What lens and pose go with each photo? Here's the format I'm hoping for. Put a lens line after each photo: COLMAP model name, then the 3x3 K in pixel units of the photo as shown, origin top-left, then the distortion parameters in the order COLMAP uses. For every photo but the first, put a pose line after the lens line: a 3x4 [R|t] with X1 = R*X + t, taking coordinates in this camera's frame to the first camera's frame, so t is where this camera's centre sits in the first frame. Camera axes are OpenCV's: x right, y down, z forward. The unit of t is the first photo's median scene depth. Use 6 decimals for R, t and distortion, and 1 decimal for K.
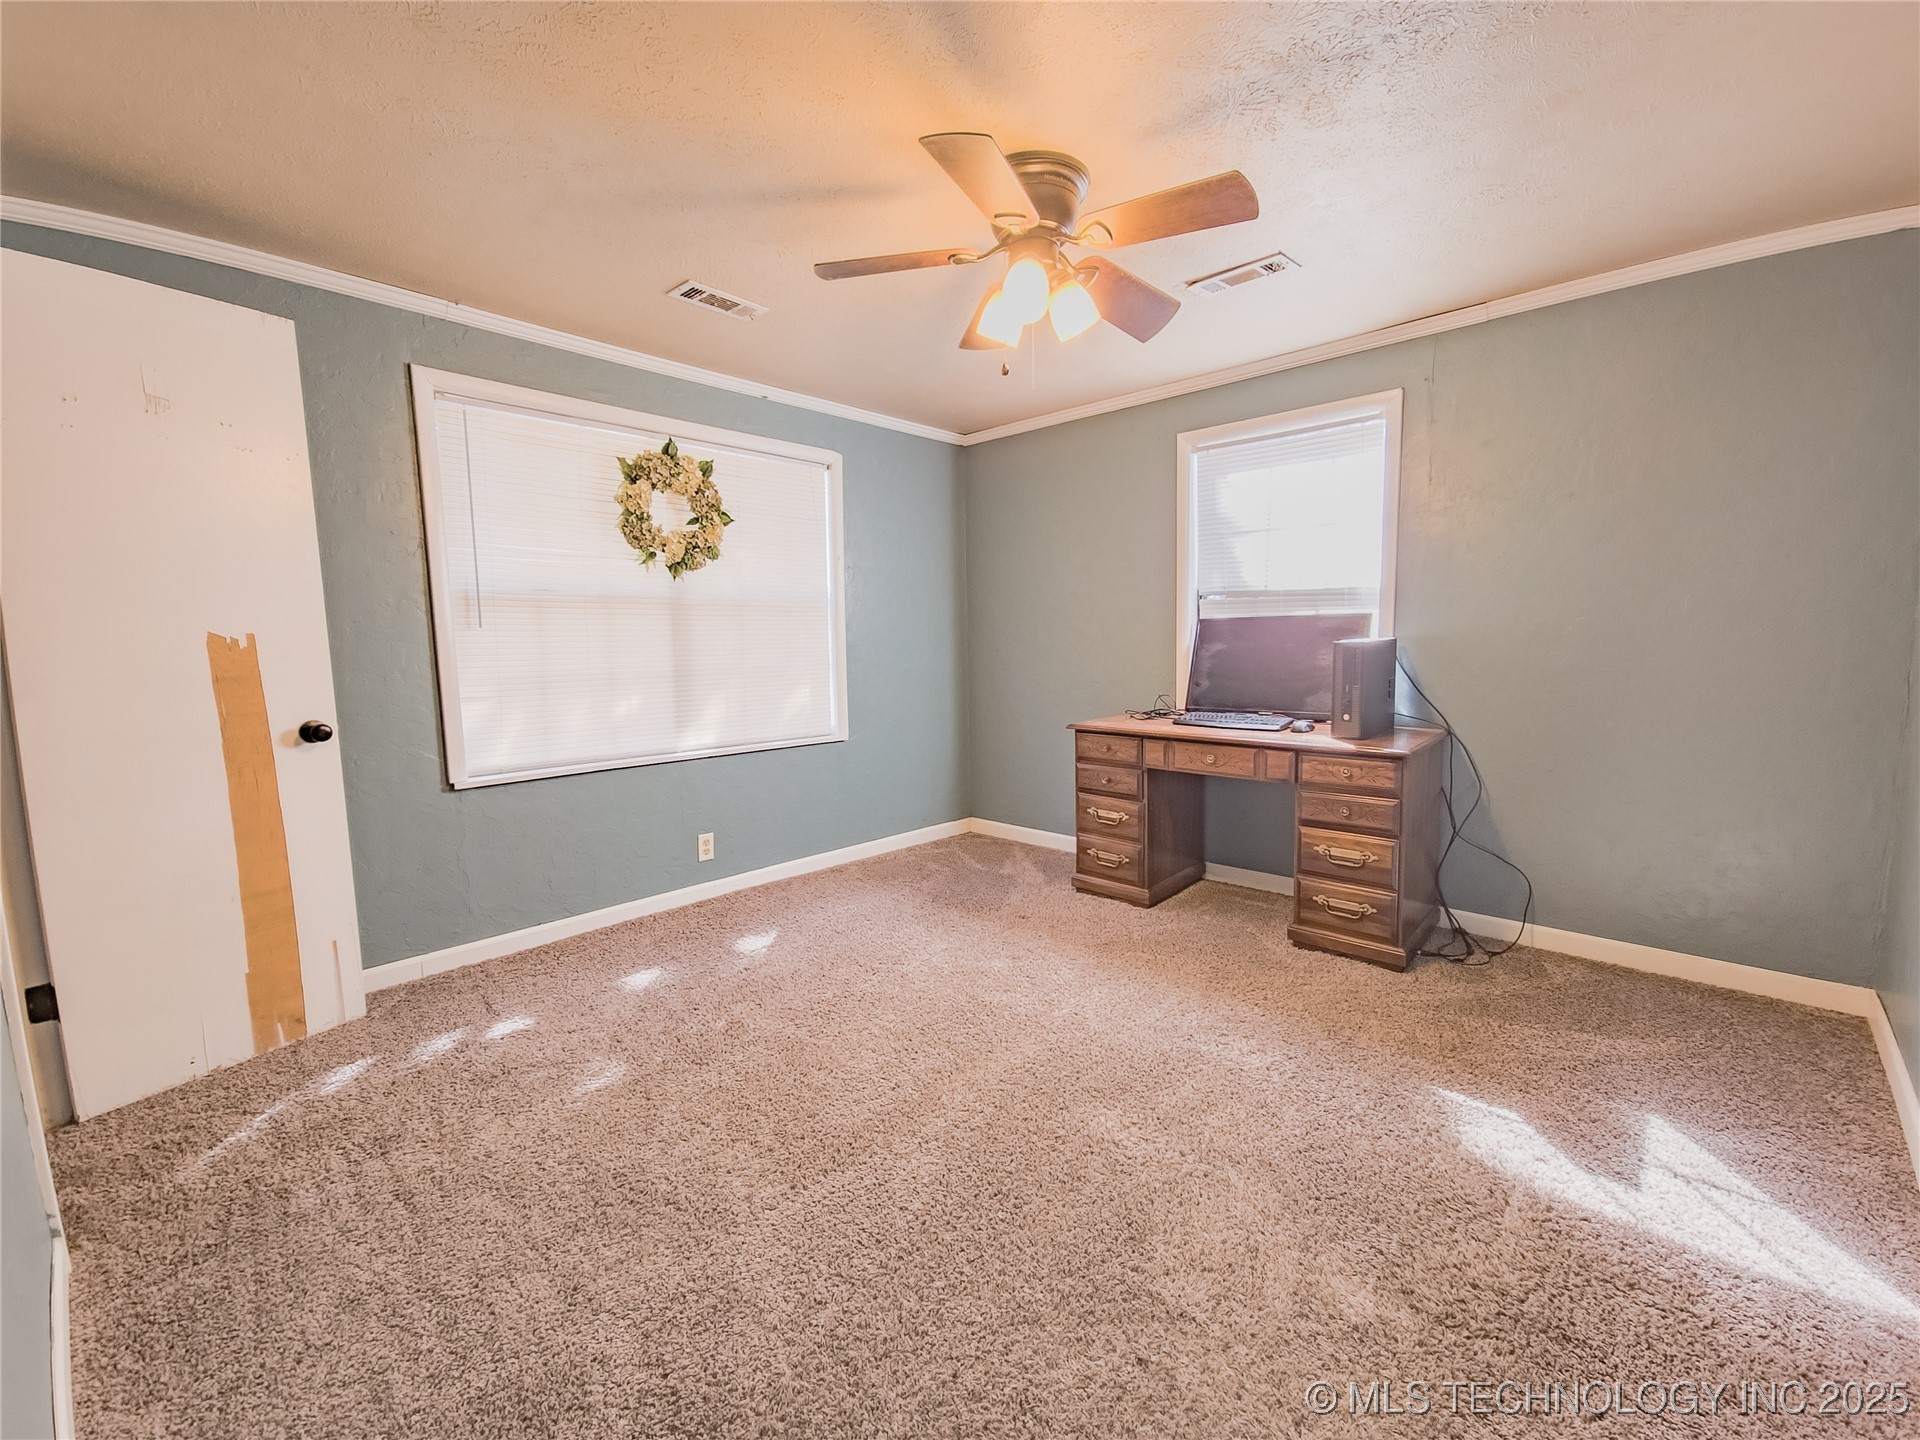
lens RADIAL K [[791.2, 0, 960.0], [0, 791.2, 720.0], [0, 0, 1]] dist [0.003510, -0.003798]
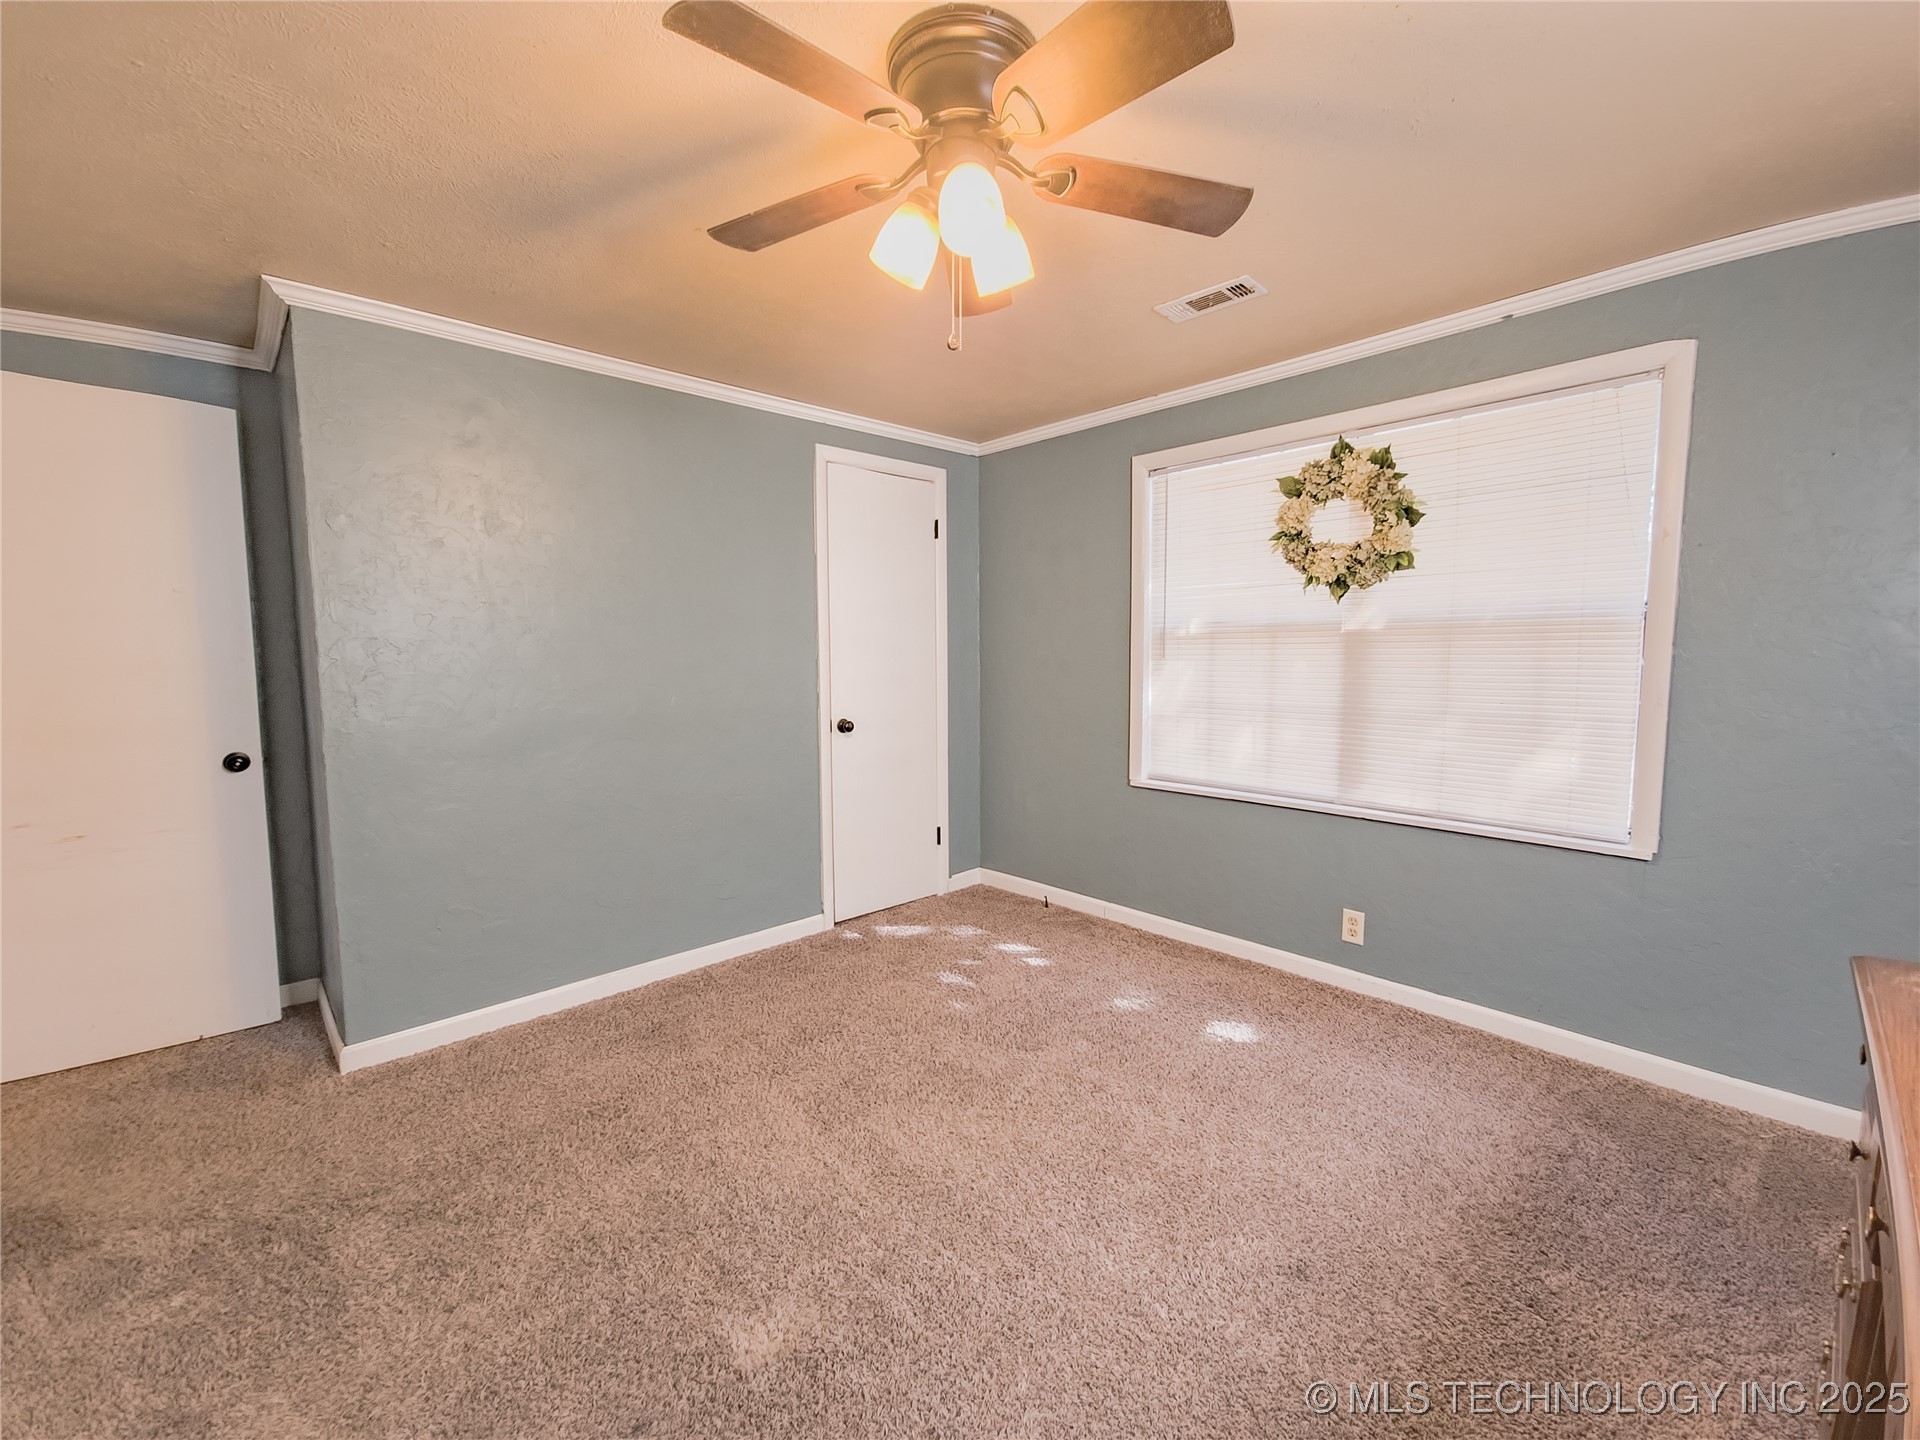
lens RADIAL K [[791.2, 0, 960.0], [0, 791.2, 720.0], [0, 0, 1]] dist [0.003510, -0.003798]
pose [[-0.067902, 0.095045, -0.993154, 0.525204], [-0.101092, 0.989673, 0.101624, -0.097323], [0.992557, 0.107301, -0.057593, 0.661013]]
